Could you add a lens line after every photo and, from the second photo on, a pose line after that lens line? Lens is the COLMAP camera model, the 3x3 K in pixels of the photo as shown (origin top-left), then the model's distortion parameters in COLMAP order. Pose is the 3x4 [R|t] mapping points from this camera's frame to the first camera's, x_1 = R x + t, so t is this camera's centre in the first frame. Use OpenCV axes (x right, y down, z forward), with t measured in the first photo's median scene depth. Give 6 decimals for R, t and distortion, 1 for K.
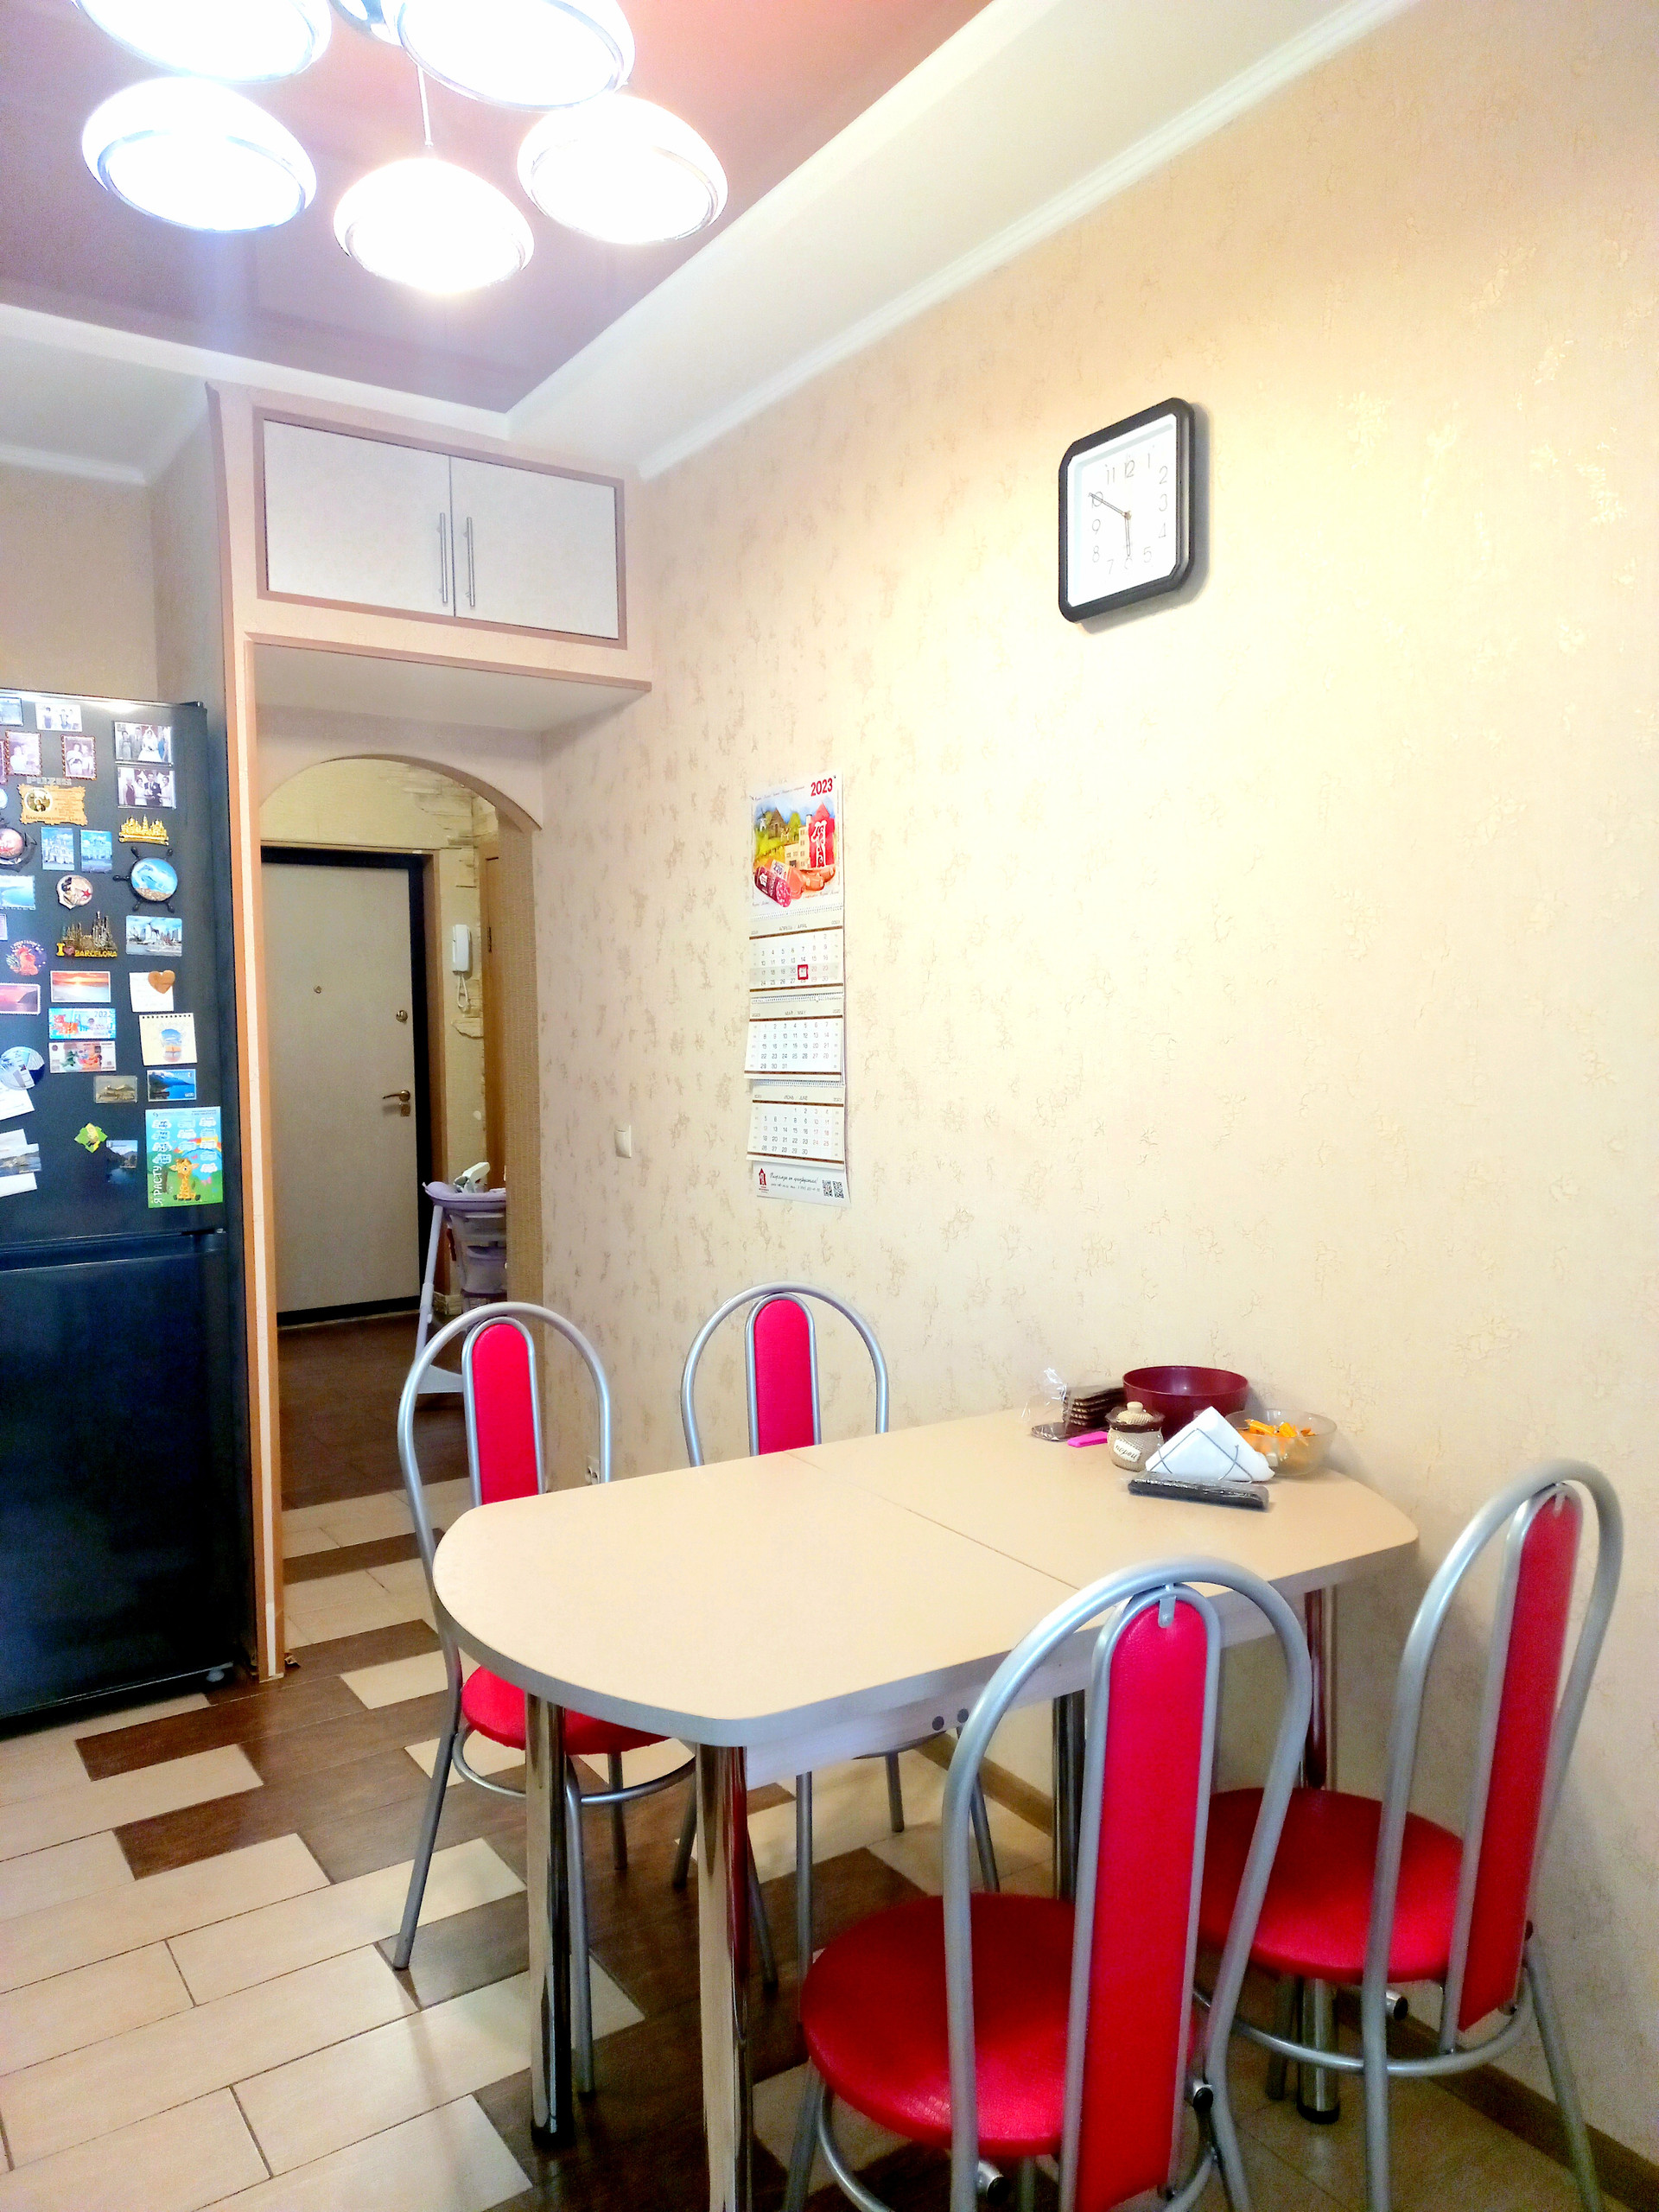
lens RADIAL K [[1582.0, 0, 835.0], [0, 1582.0, 1090.3], [0, 0, 1]] dist [0.097041, -0.121831]
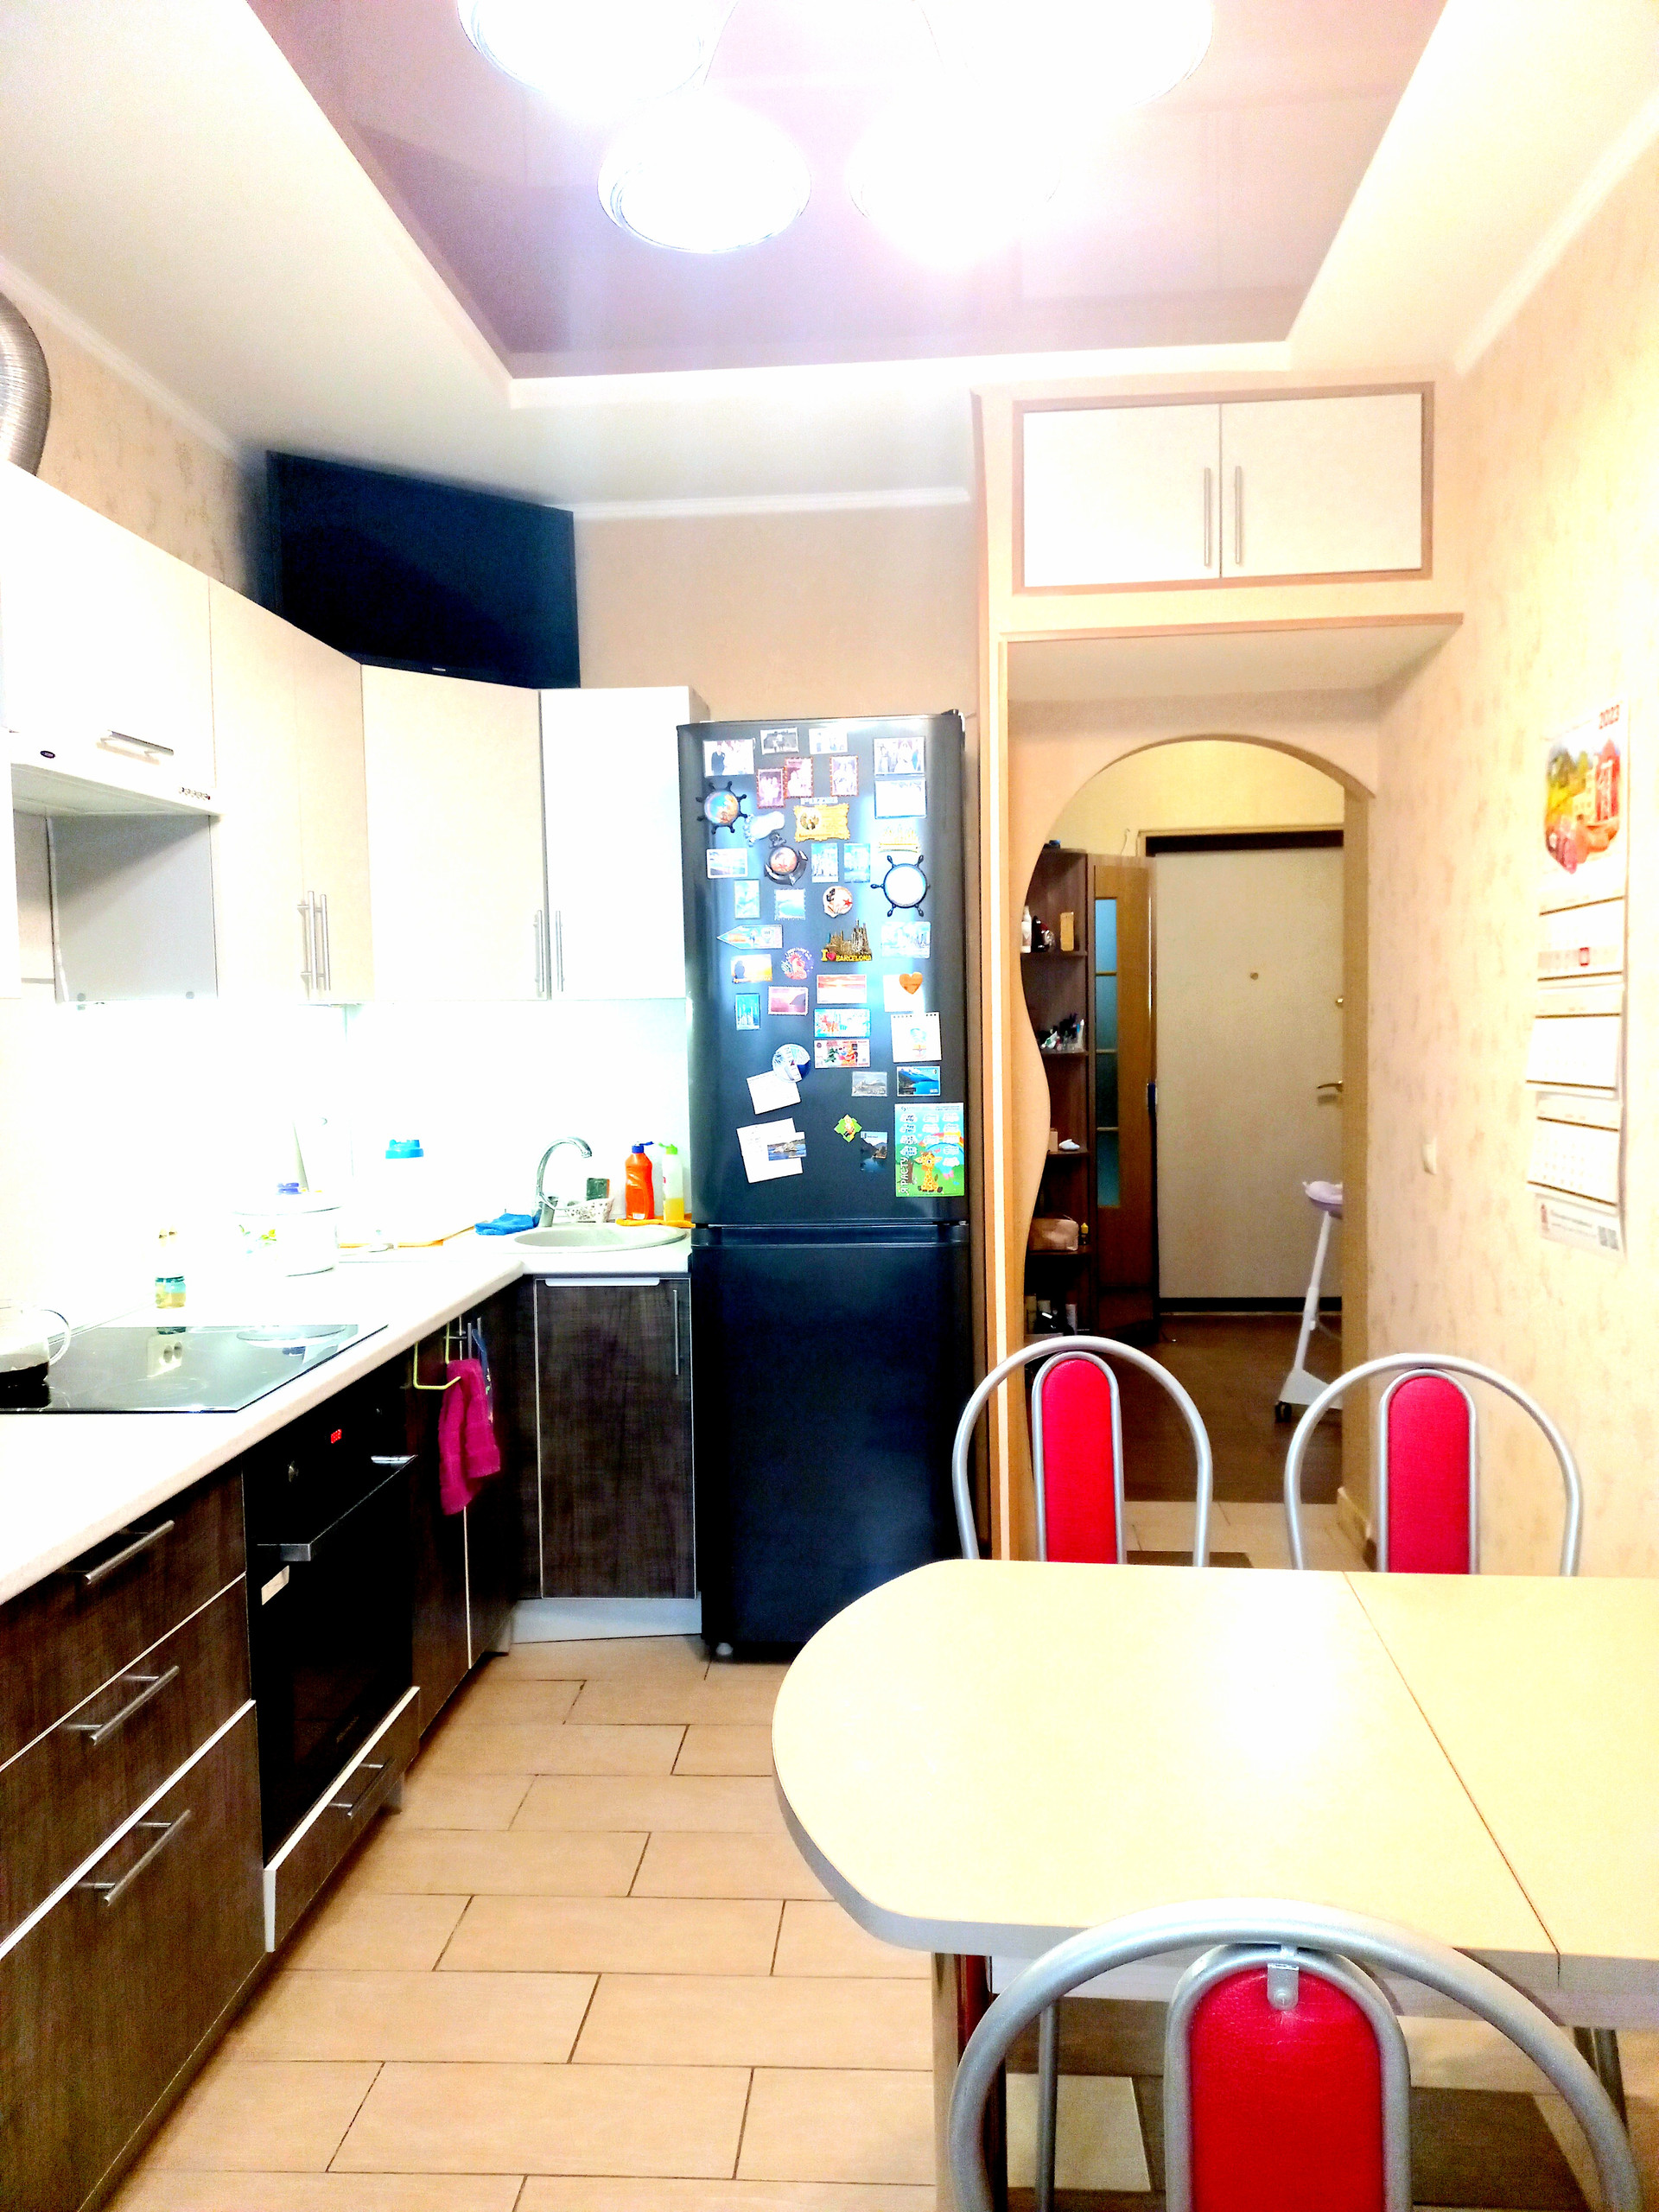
lens RADIAL K [[1582.0, 0, 835.0], [0, 1582.0, 1090.3], [0, 0, 1]] dist [0.097041, -0.121831]
pose [[0.787773, 0.029683, -0.615250, 0.180501], [-0.021124, 0.999553, 0.021176, -0.018034], [0.615604, -0.003685, 0.788047, 0.149999]]
